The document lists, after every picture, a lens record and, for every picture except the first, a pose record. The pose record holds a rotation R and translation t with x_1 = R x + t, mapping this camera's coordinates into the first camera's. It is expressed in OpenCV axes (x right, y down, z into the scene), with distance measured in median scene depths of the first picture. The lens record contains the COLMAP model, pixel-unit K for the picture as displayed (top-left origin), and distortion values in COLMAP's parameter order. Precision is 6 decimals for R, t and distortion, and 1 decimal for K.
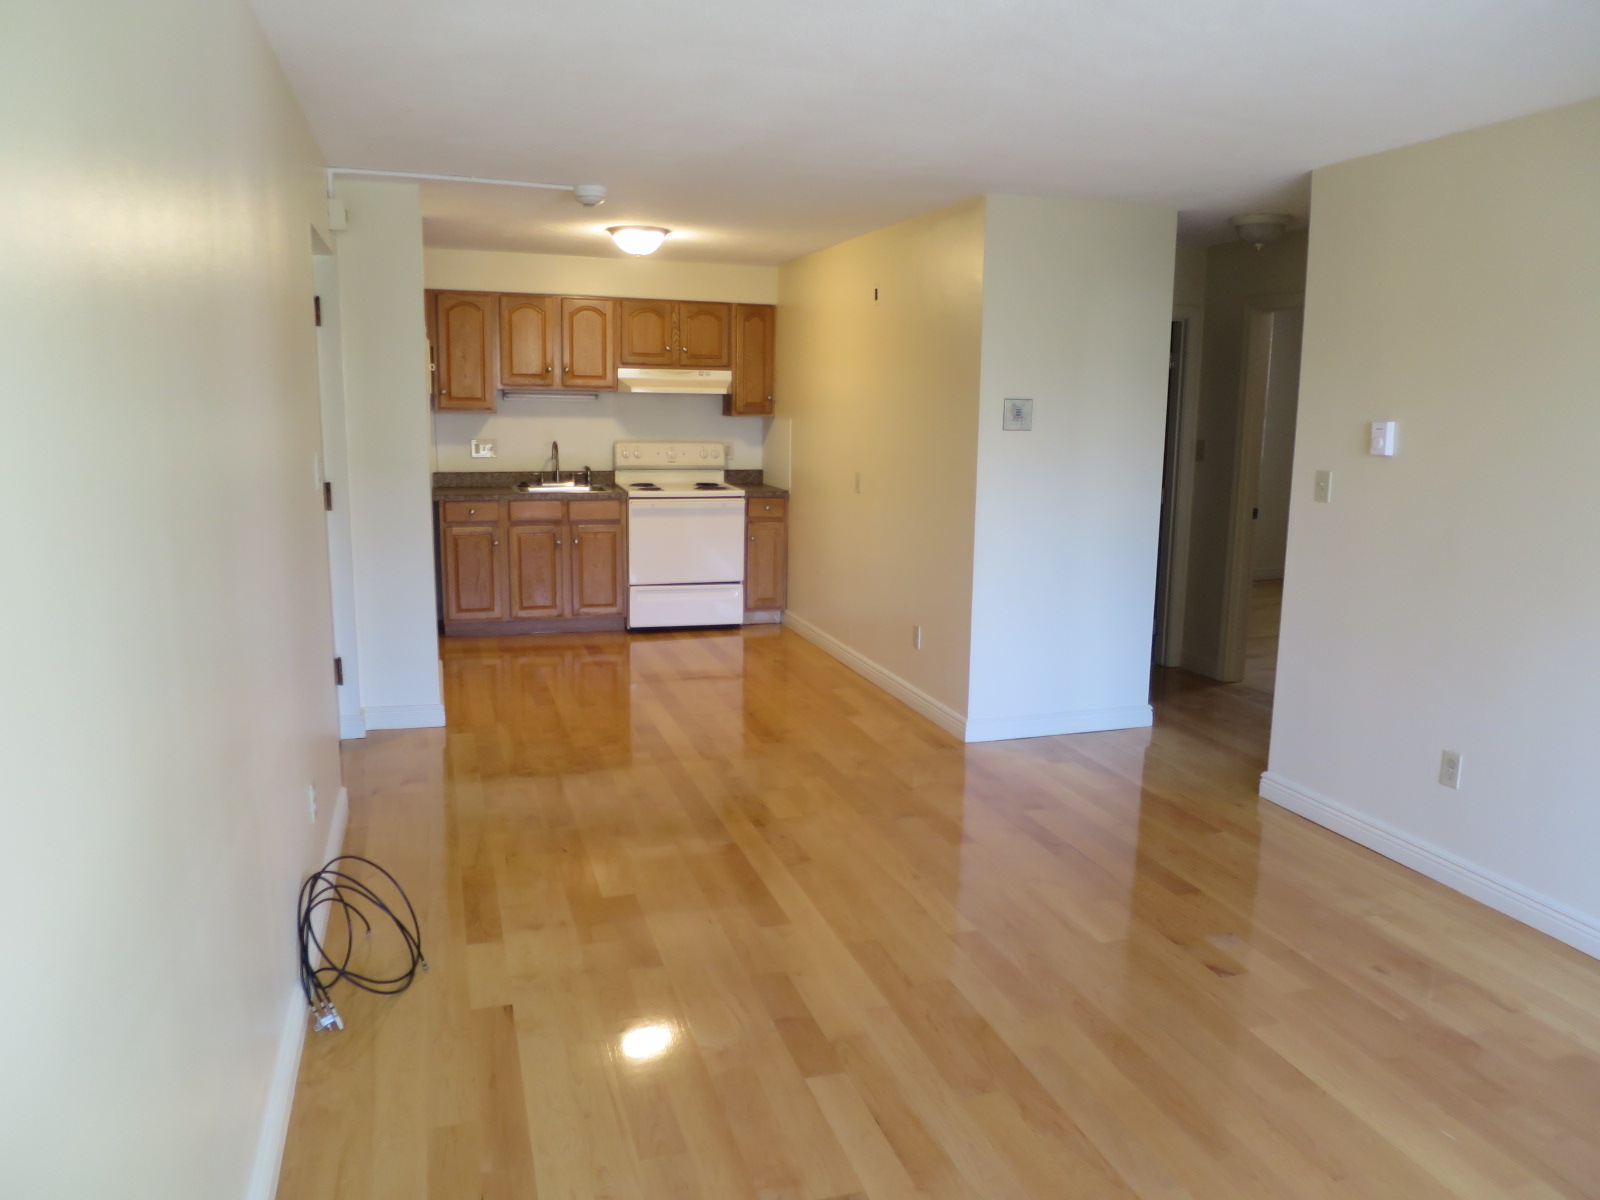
lens RADIAL K [[1155.1, 0, 800.0], [0, 1155.1, 600.0], [0, 0, 1]] dist [-0.050099, 0.004640]
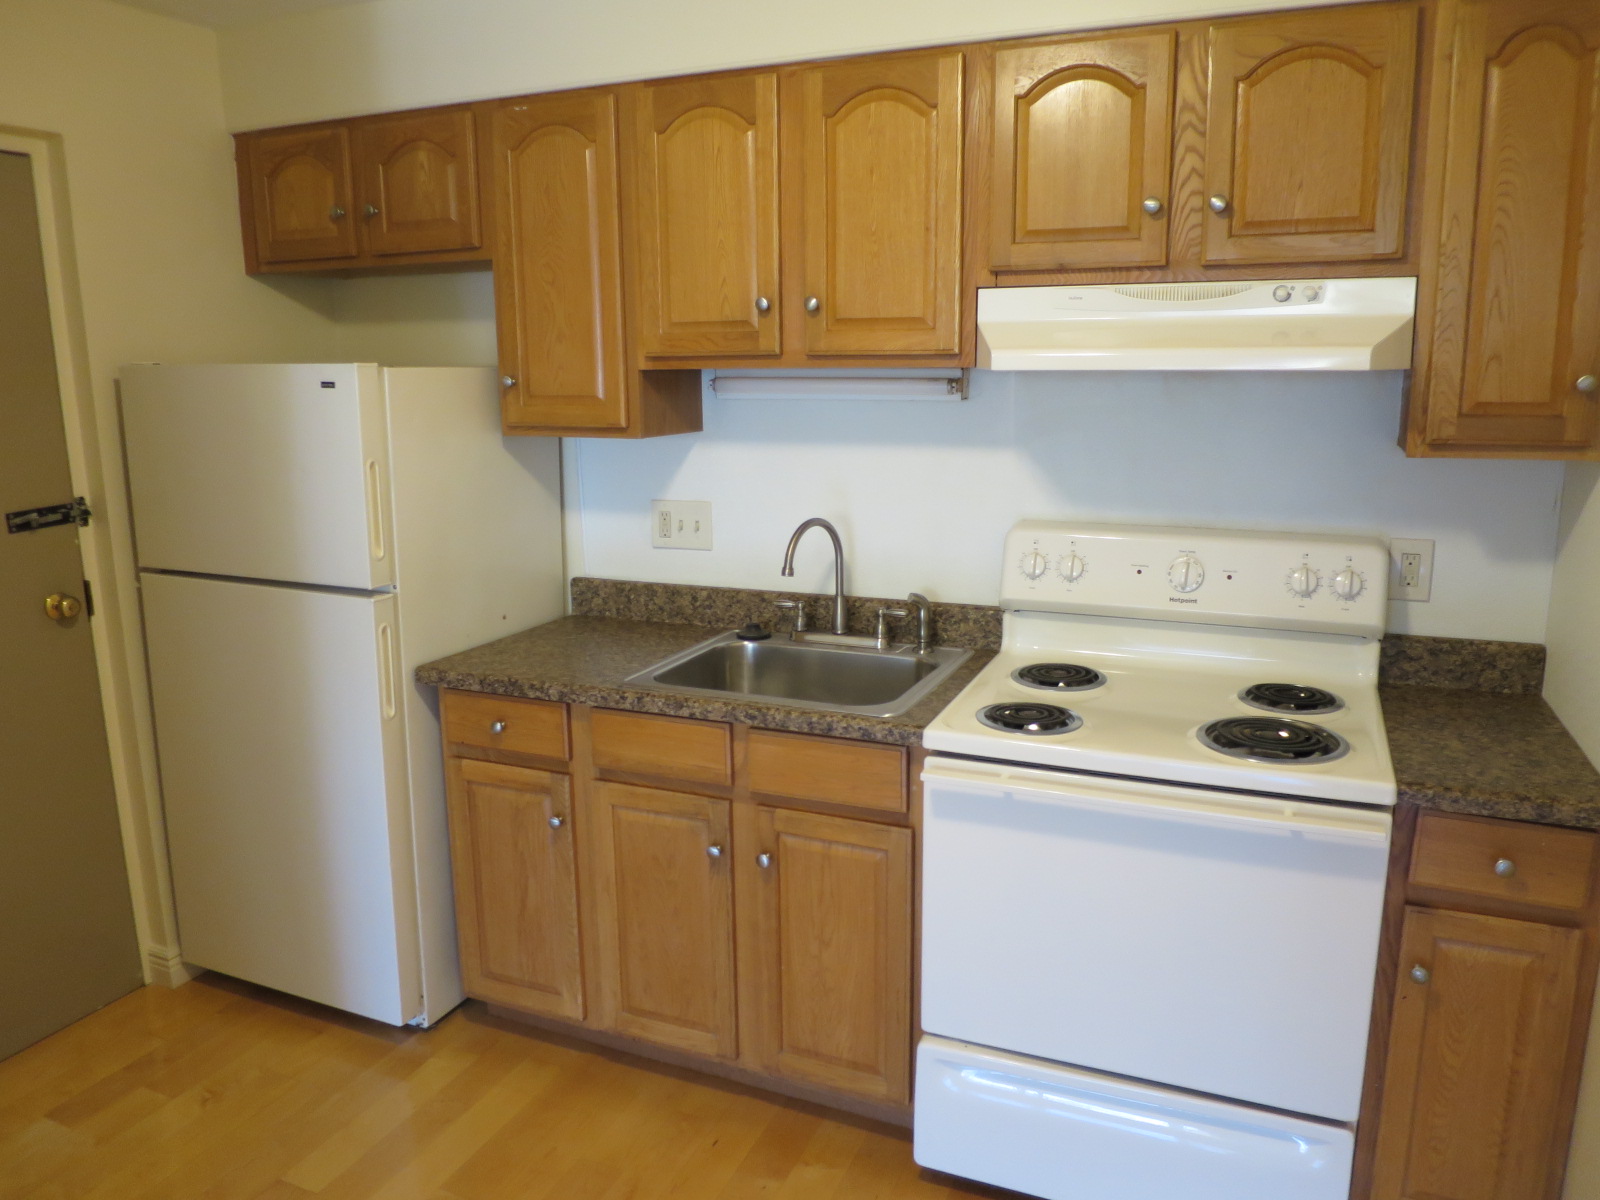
lens RADIAL K [[1155.1, 0, 800.0], [0, 1155.1, 600.0], [0, 0, 1]] dist [-0.050099, 0.004640]
pose [[0.753416, 0.104602, -0.649171, 0.007198], [-0.087440, 0.994436, 0.058753, -0.133381], [0.651704, 0.012498, 0.758370, 0.735648]]
